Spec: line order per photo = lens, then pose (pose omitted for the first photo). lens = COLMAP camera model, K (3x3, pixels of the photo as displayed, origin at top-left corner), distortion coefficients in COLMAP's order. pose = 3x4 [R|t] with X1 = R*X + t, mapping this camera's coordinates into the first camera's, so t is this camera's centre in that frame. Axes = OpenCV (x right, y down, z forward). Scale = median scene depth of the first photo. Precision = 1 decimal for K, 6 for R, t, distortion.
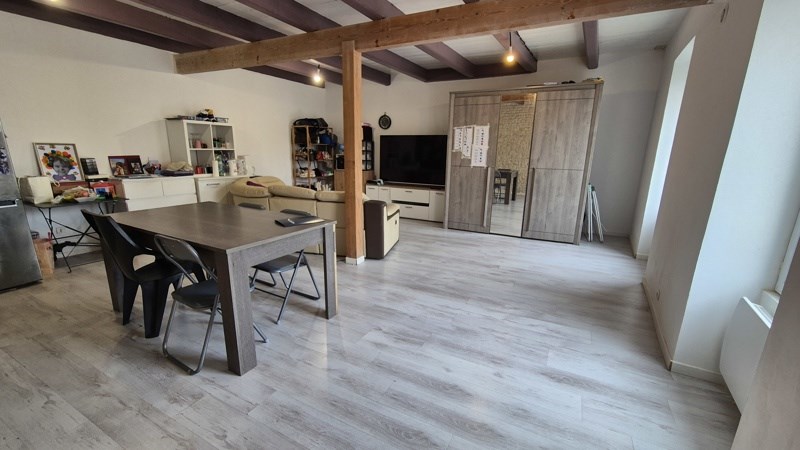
lens RADIAL K [[333.5, 0, 399.4], [0, 333.5, 228.1], [0, 0, 1]] dist [-0.000652, 0.000091]
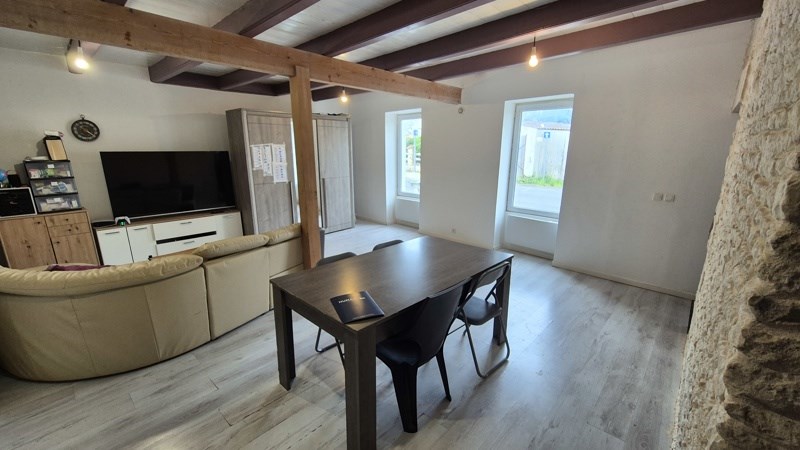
lens RADIAL K [[333.5, 0, 403.1], [0, 333.5, 228.0], [0, 0, 1]] dist [-0.000652, 0.000091]
pose [[0.253065, -0.240170, 0.937164, -0.696587], [0.226137, 0.956545, 0.184073, -0.152553], [-0.940649, 0.165345, 0.296380, 0.343113]]
